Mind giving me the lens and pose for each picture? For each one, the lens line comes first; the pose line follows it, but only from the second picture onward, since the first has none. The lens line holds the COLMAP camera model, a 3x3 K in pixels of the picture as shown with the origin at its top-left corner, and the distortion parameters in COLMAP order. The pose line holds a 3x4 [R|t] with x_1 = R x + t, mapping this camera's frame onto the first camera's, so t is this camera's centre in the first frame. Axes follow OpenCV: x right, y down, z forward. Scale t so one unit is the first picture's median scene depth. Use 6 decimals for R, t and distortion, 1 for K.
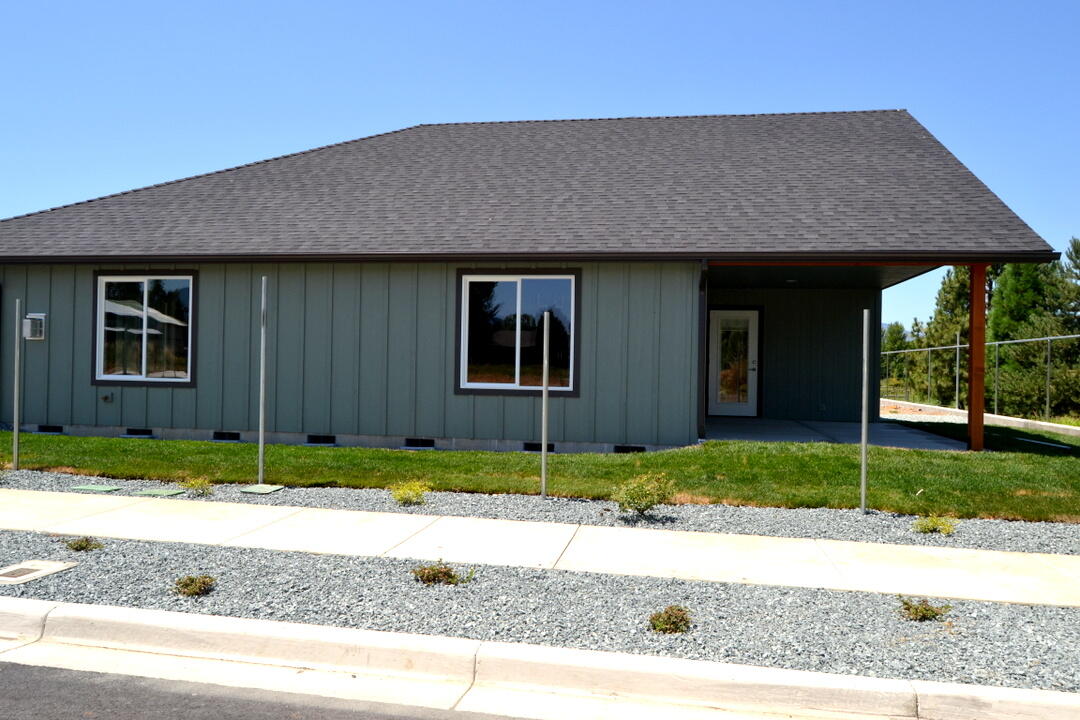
lens RADIAL K [[845.0, 0, 540.0], [0, 845.0, 360.0], [0, 0, 1]] dist [-0.009076, 0.002348]
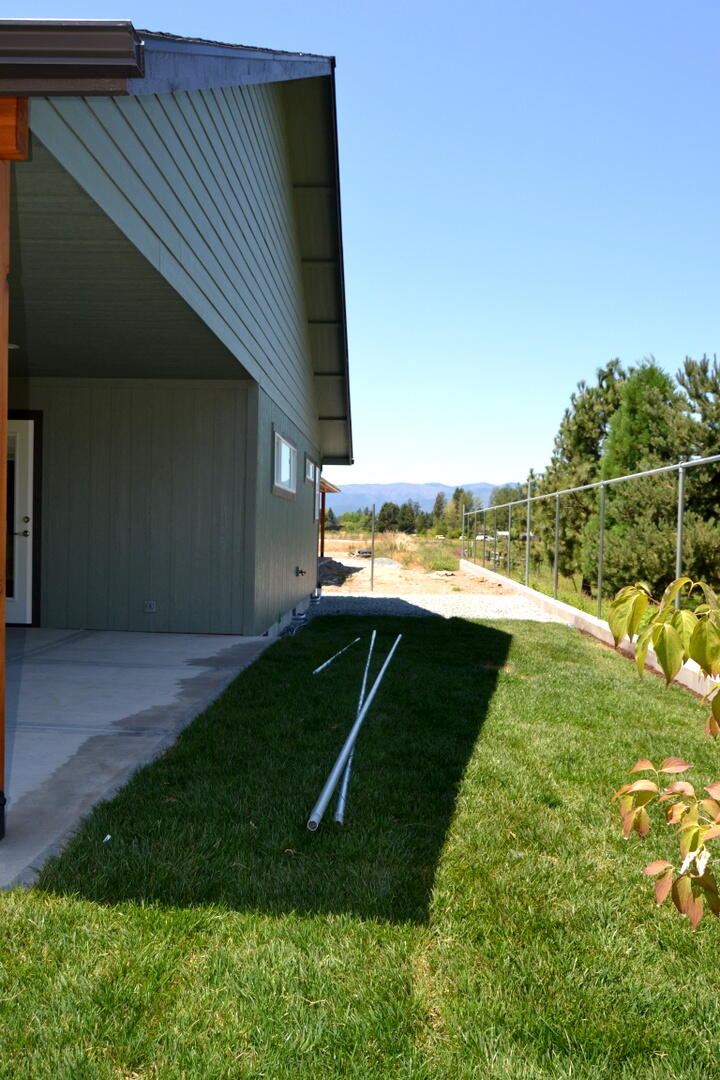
lens RADIAL K [[845.0, 0, 360.0], [0, 845.0, 540.0], [0, 0, 1]] dist [-0.009076, 0.002348]
pose [[0.991397, 0.000344, 0.130892, 0.246532], [-0.003536, 0.999702, 0.024151, 0.001122], [-0.130844, -0.024406, 0.991102, 0.290048]]
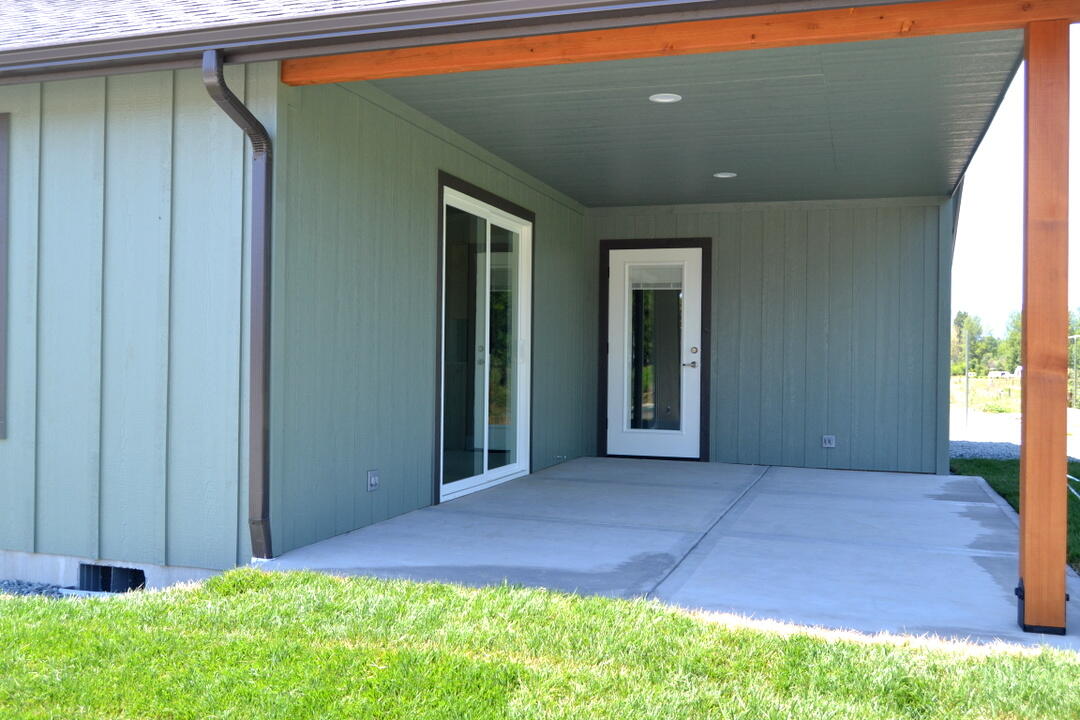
lens RADIAL K [[1003.2, 0, 540.0], [0, 1003.2, 360.0], [0, 0, 1]] dist [0.001018, 0.000844]
pose [[0.988958, -0.006214, -0.148065, 0.159622], [0.007035, 0.999963, 0.005023, 0.002954], [0.148029, -0.006009, 0.988965, 0.249142]]
